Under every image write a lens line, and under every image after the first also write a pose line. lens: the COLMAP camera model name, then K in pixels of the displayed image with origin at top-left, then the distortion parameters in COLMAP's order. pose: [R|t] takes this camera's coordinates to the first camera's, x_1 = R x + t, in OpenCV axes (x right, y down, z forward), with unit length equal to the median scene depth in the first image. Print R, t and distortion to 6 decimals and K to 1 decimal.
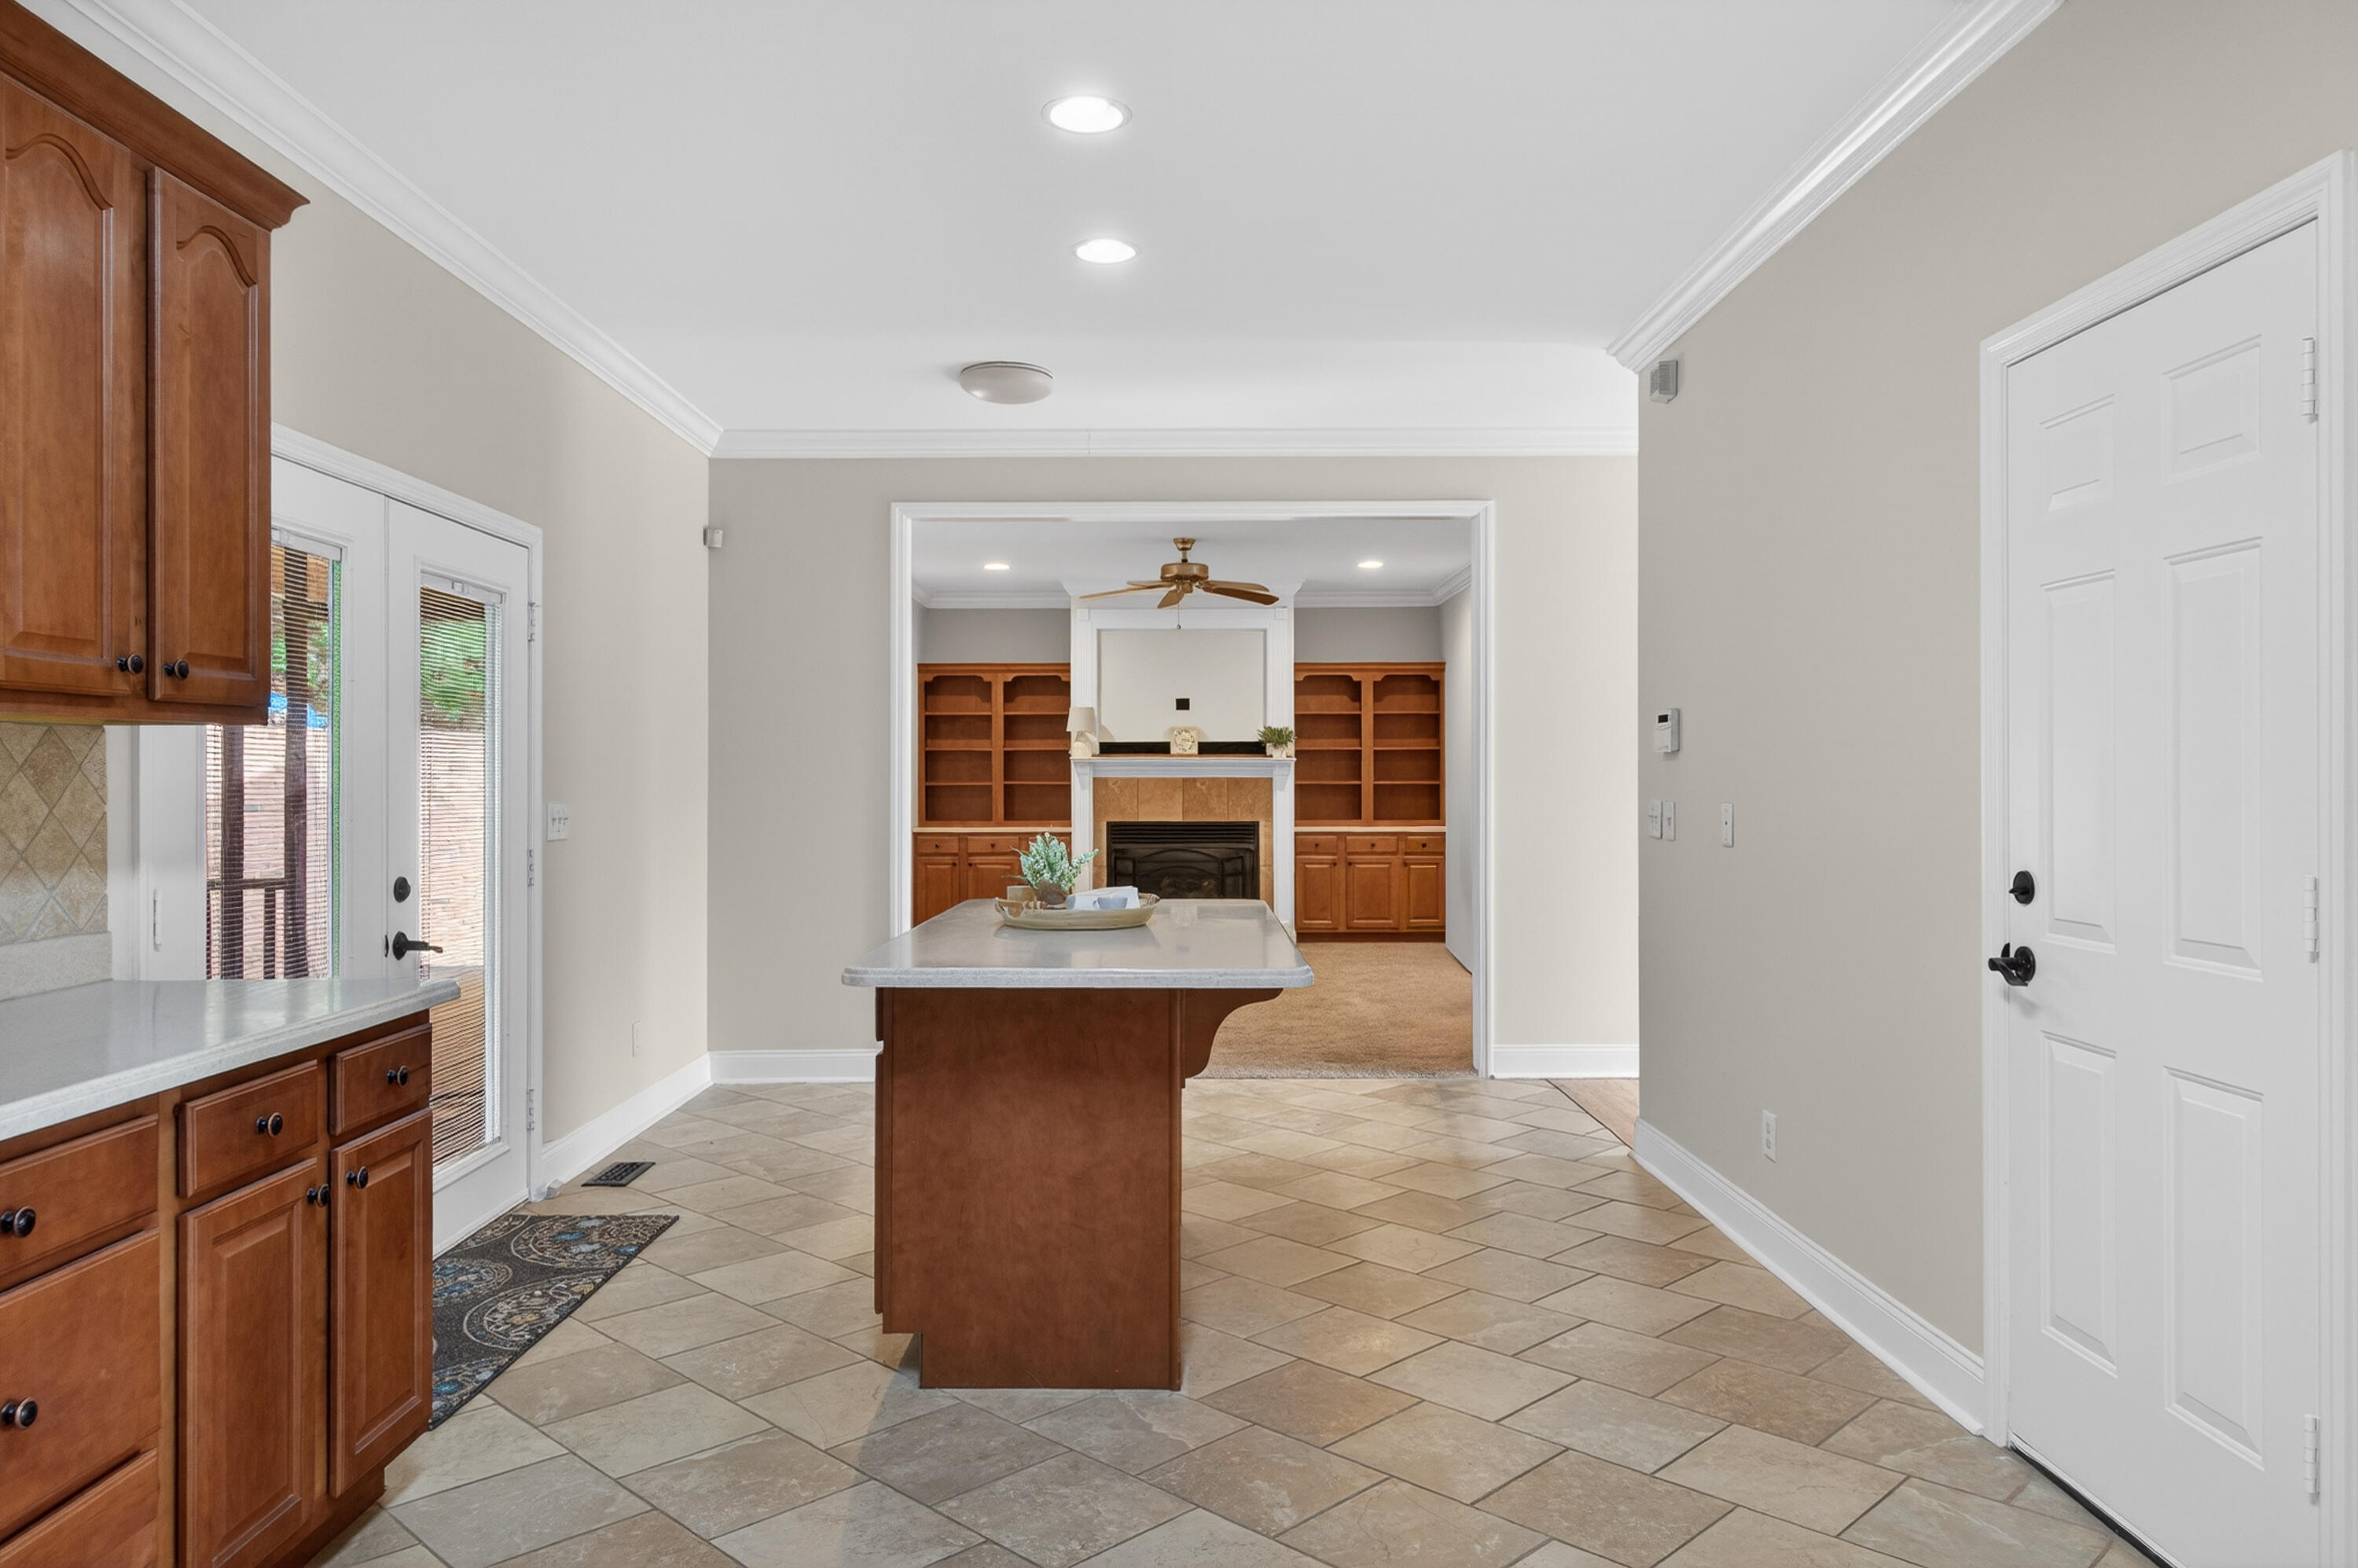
lens RADIAL K [[1647.2, 0, 1180.1], [0, 1647.2, 778.4], [0, 0, 1]] dist [0.036863, -0.004519]
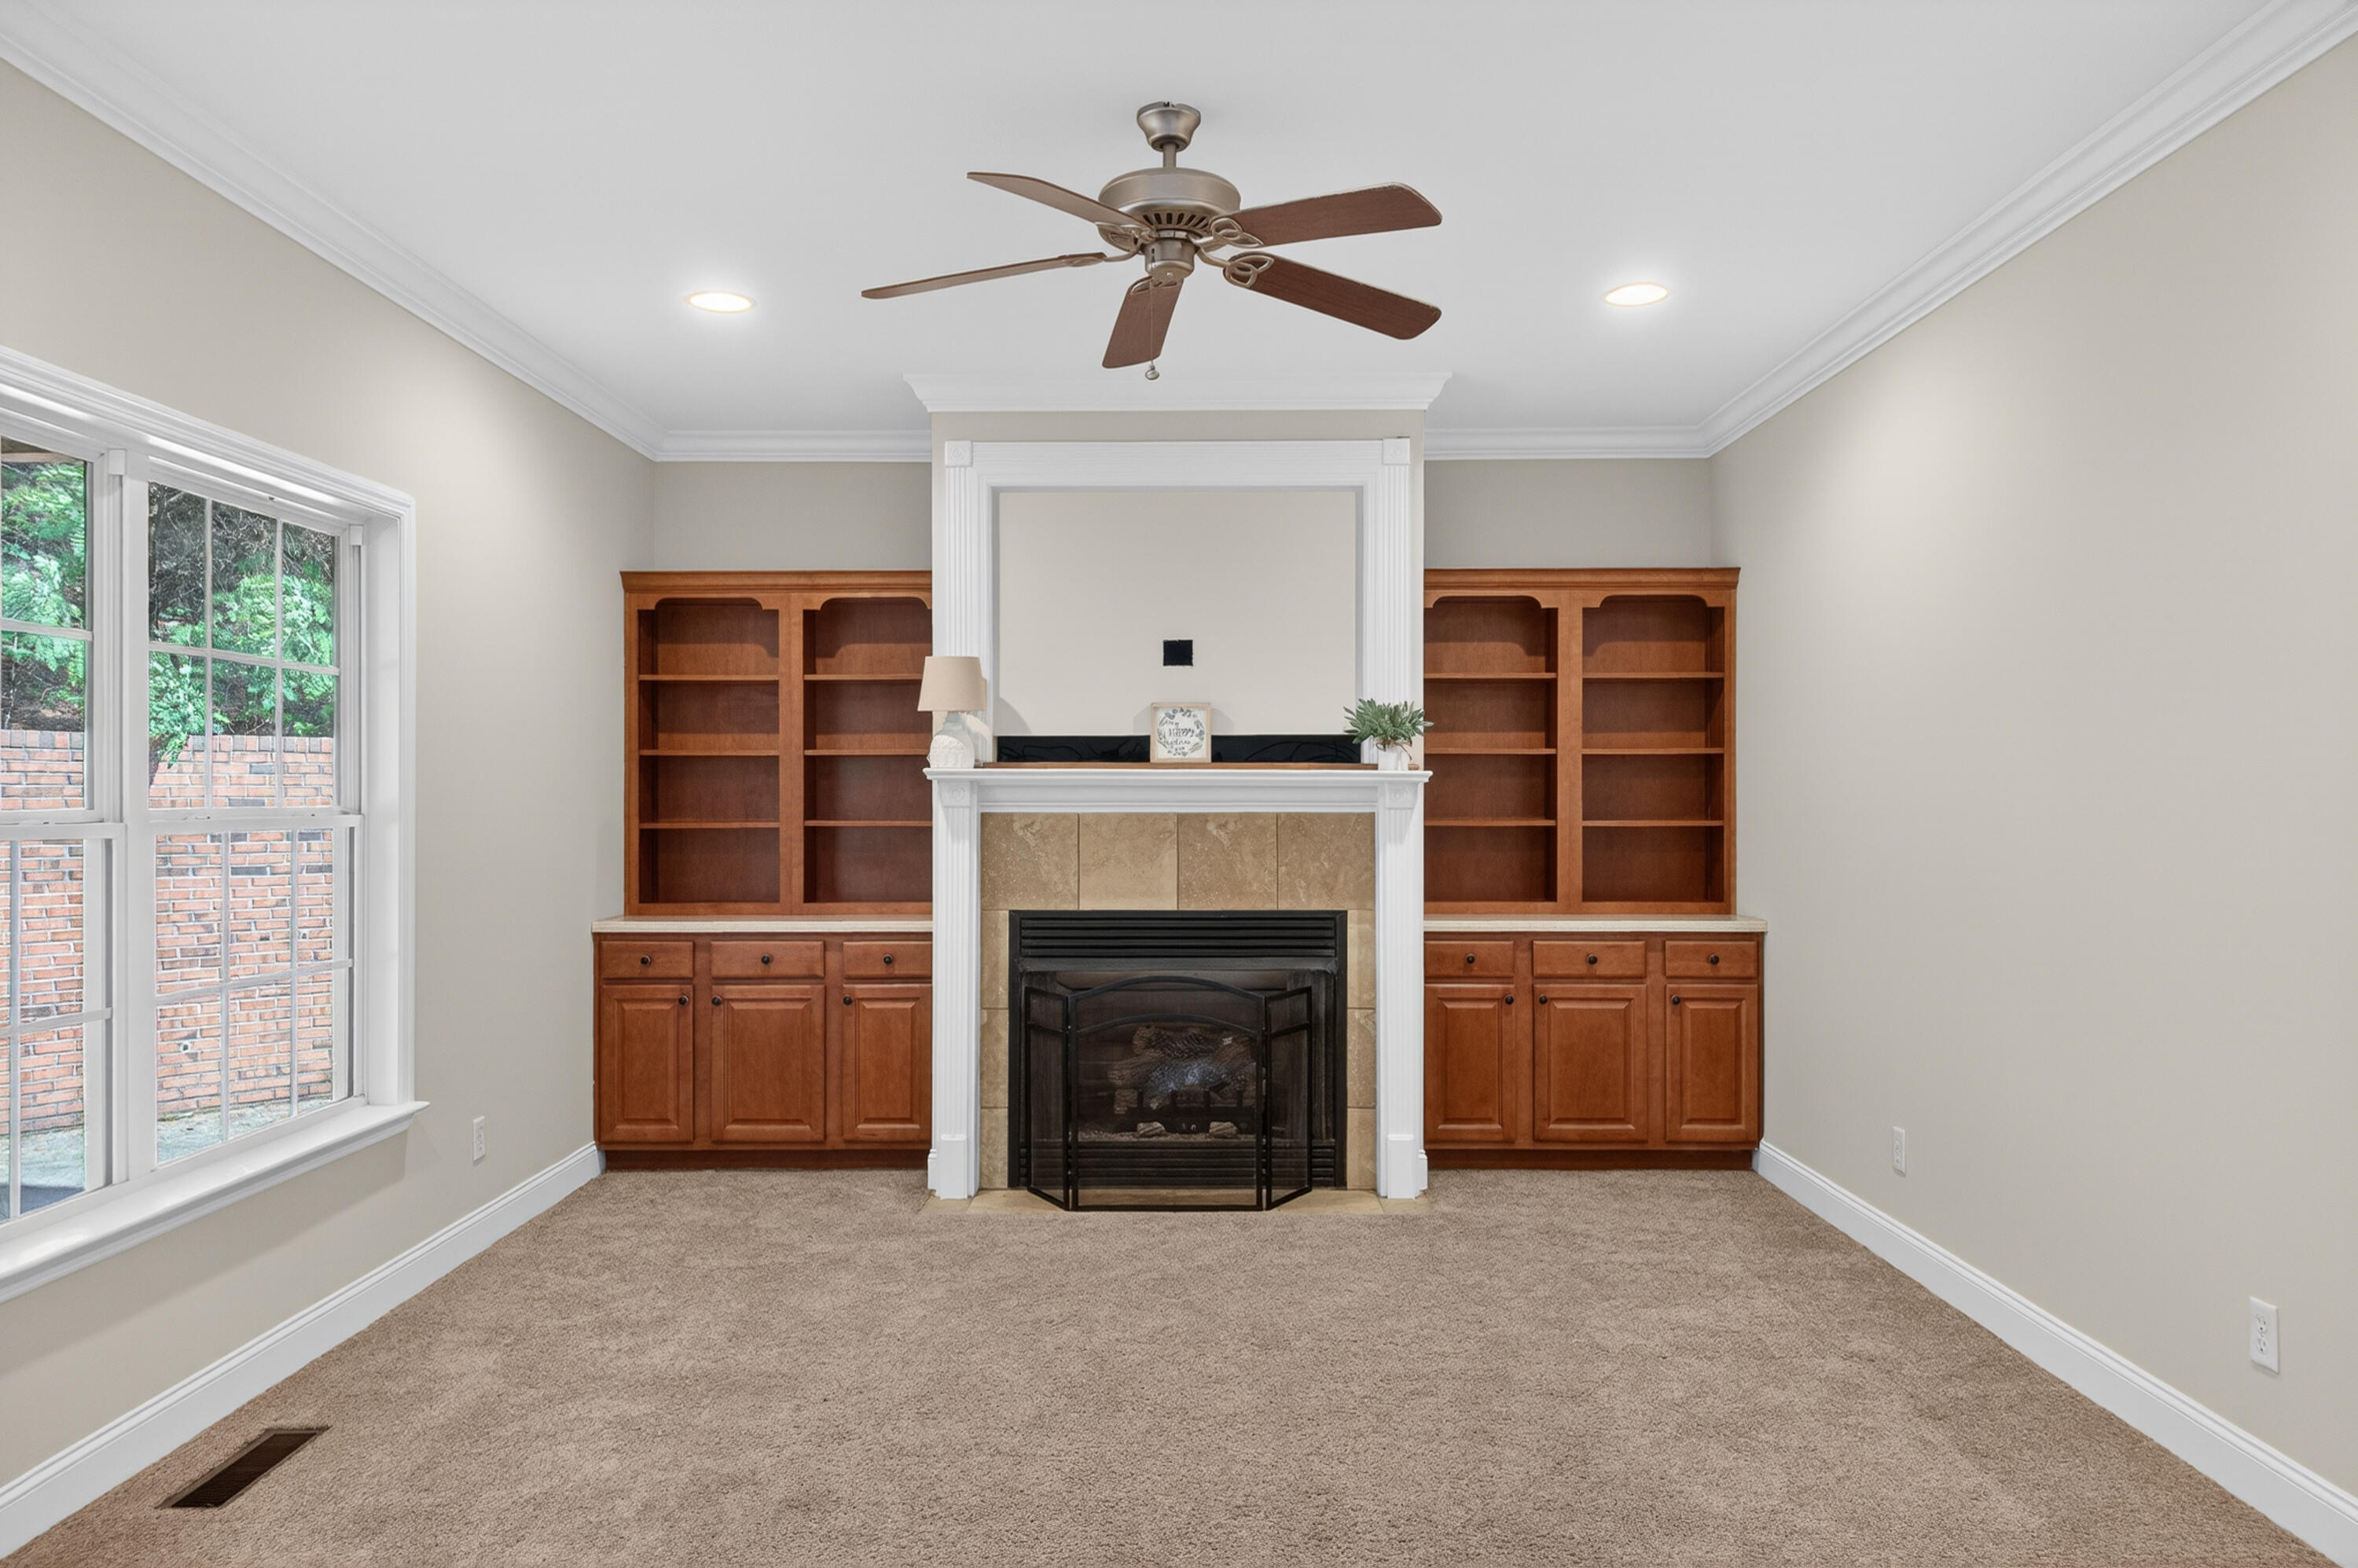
lens RADIAL K [[1647.2, 0, 1175.0], [0, 1647.2, 785.3], [0, 0, 1]] dist [0.036863, -0.004519]
pose [[0.999913, 0.000690, -0.013177, 0.006720], [-0.000813, 0.999956, -0.009319, -0.004024], [0.013170, 0.009329, 0.999870, 0.540300]]
